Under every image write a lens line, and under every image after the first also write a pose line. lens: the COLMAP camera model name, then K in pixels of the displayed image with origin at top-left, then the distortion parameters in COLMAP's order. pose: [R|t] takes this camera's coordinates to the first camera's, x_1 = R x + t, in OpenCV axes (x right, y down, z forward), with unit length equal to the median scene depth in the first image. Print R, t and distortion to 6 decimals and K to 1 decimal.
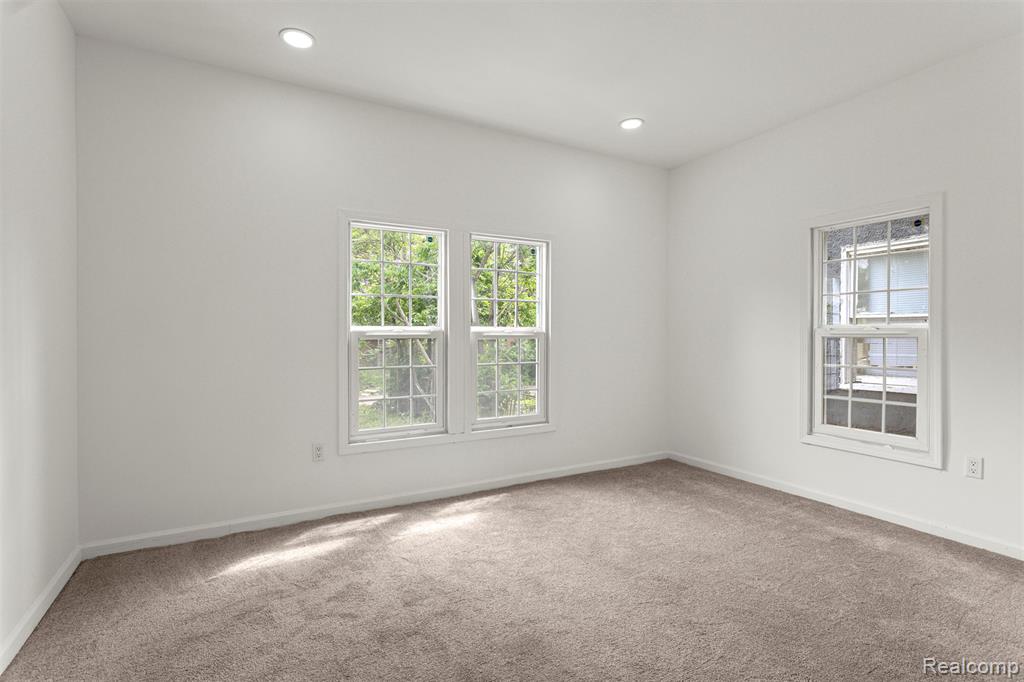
lens RADIAL K [[487.1, 0, 512.0], [0, 487.1, 341.0], [0, 0, 1]] dist [0.001124, 0.000882]
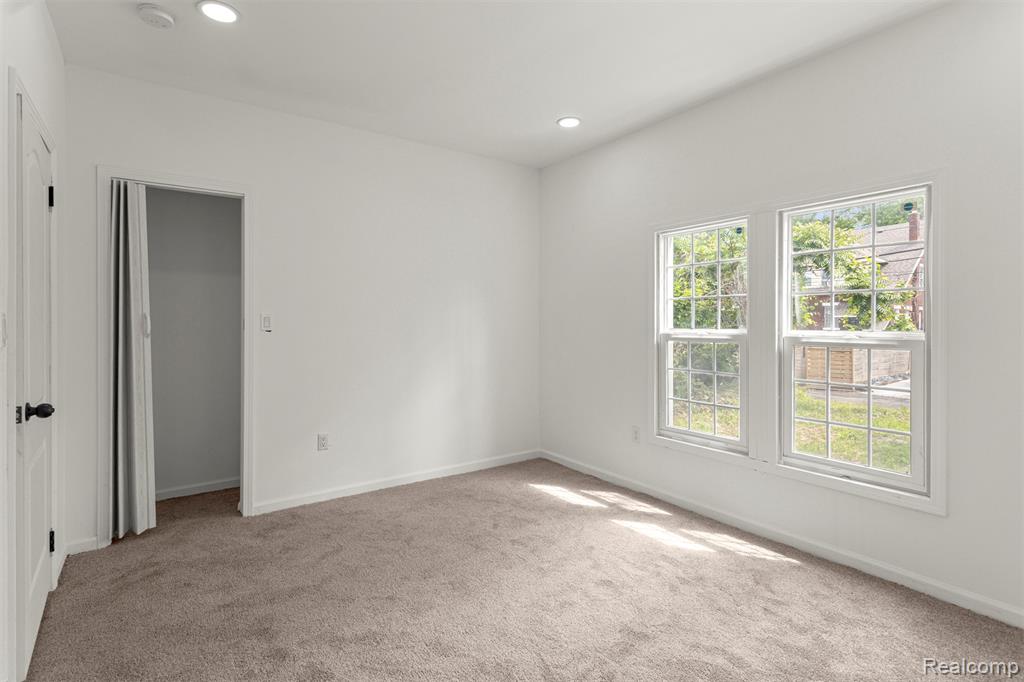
lens RADIAL K [[497.2, 0, 515.5], [0, 497.2, 318.5], [0, 0, 1]] dist [0.006454, 0.000418]
pose [[0.122125, -0.005036, -0.992502, 0.822021], [-0.015613, 0.999854, -0.006995, -0.044107], [0.992392, 0.016350, 0.122029, 0.594038]]
